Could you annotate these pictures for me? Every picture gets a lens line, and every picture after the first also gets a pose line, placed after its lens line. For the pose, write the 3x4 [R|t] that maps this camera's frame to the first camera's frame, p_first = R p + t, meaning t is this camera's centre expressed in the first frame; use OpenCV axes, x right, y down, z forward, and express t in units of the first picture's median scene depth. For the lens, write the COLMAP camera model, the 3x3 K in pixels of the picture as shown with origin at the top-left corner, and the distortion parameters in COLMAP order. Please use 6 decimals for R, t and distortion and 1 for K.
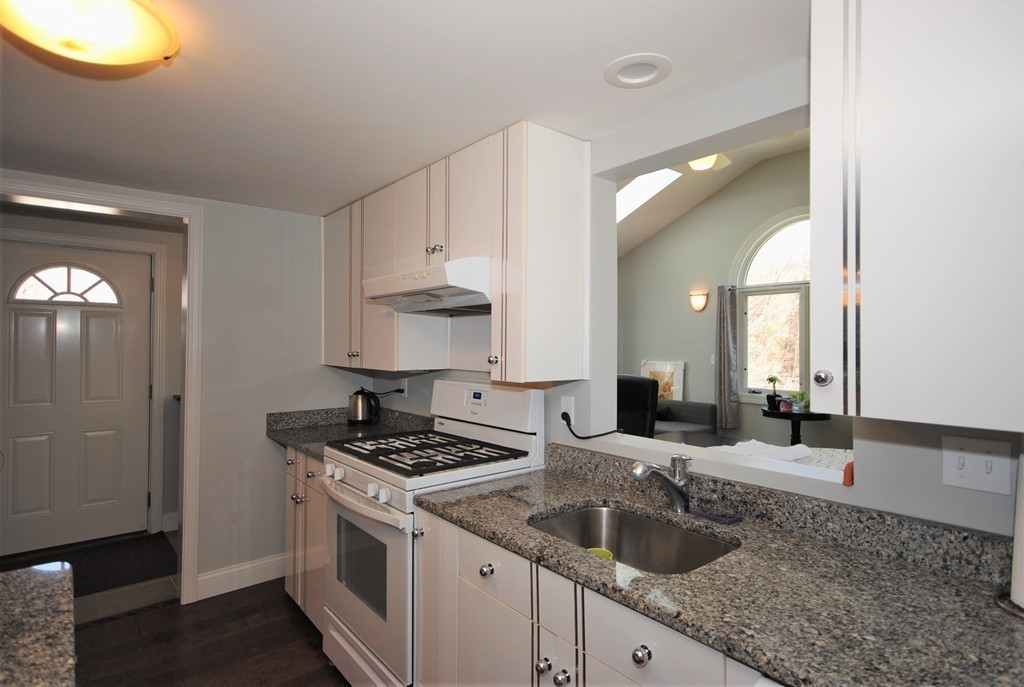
lens RADIAL K [[531.5, 0, 511.6], [0, 531.5, 339.9], [0, 0, 1]] dist [0.004329, 0.001178]
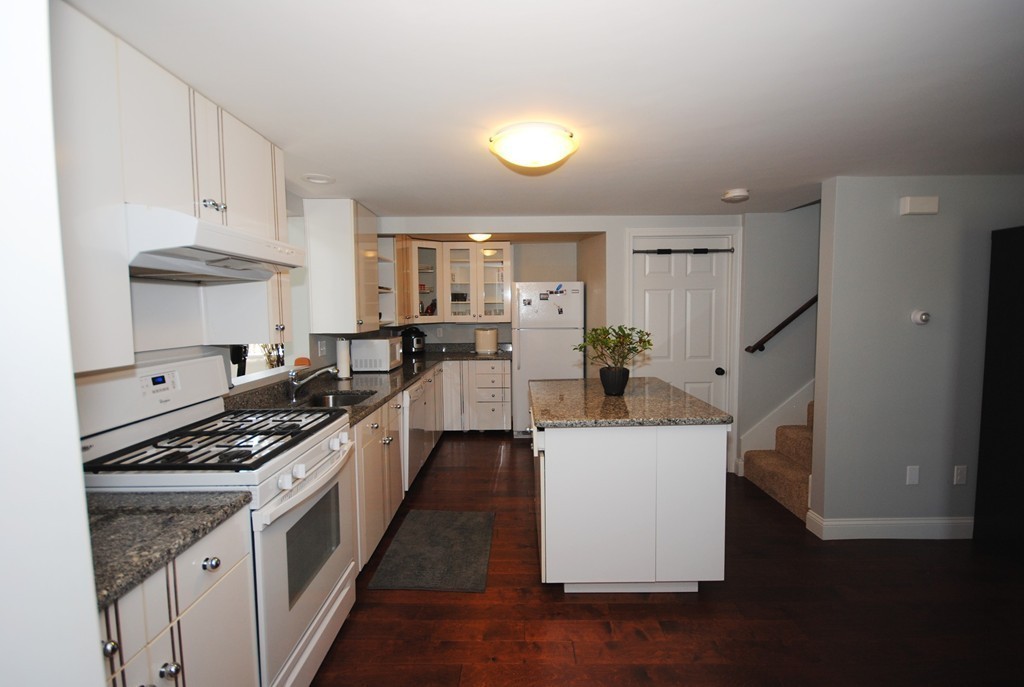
lens RADIAL K [[531.5, 0, 511.9], [0, 531.5, 345.2], [0, 0, 1]] dist [0.004329, 0.001178]
pose [[-0.768663, -0.028842, 0.639004, -1.000157], [0.020543, 0.997354, 0.069729, 0.007384], [-0.639324, 0.066725, -0.766037, 1.290668]]
